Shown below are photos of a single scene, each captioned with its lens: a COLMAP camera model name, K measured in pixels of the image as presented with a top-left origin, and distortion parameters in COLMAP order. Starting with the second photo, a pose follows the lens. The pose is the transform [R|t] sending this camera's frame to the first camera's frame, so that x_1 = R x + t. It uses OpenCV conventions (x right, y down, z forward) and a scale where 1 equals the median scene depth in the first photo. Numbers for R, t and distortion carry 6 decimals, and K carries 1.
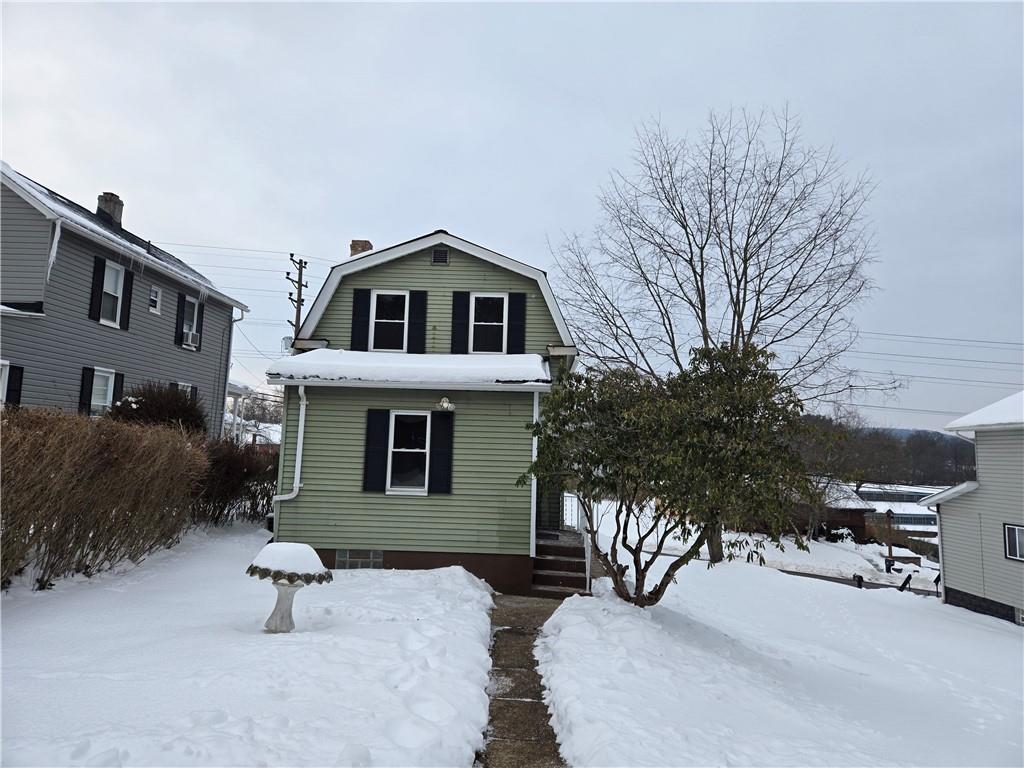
lens RADIAL K [[680.9, 0, 516.1], [0, 680.9, 377.2], [0, 0, 1]] dist [0.074596, -0.062861]
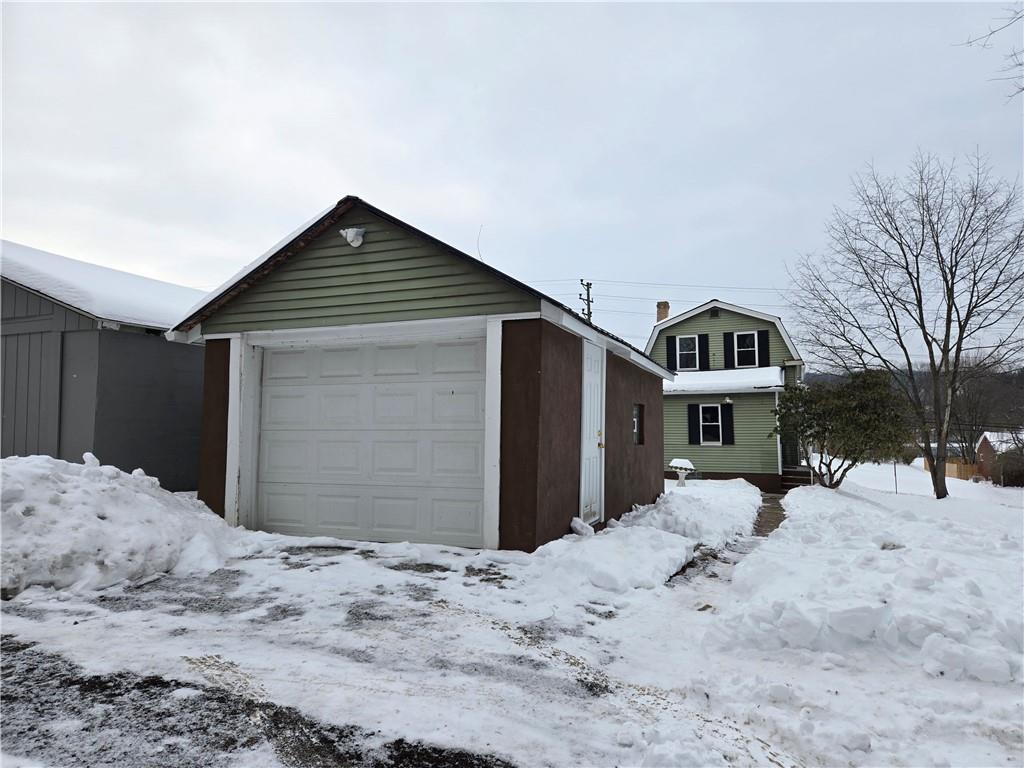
lens RADIAL K [[680.9, 0, 516.1], [0, 680.9, 377.2], [0, 0, 1]] dist [0.074596, -0.062861]
pose [[0.935832, -0.062131, -0.346926, 0.013794], [0.076744, 0.996643, 0.028528, -0.107353], [0.343989, -0.053322, 0.937459, -0.885792]]
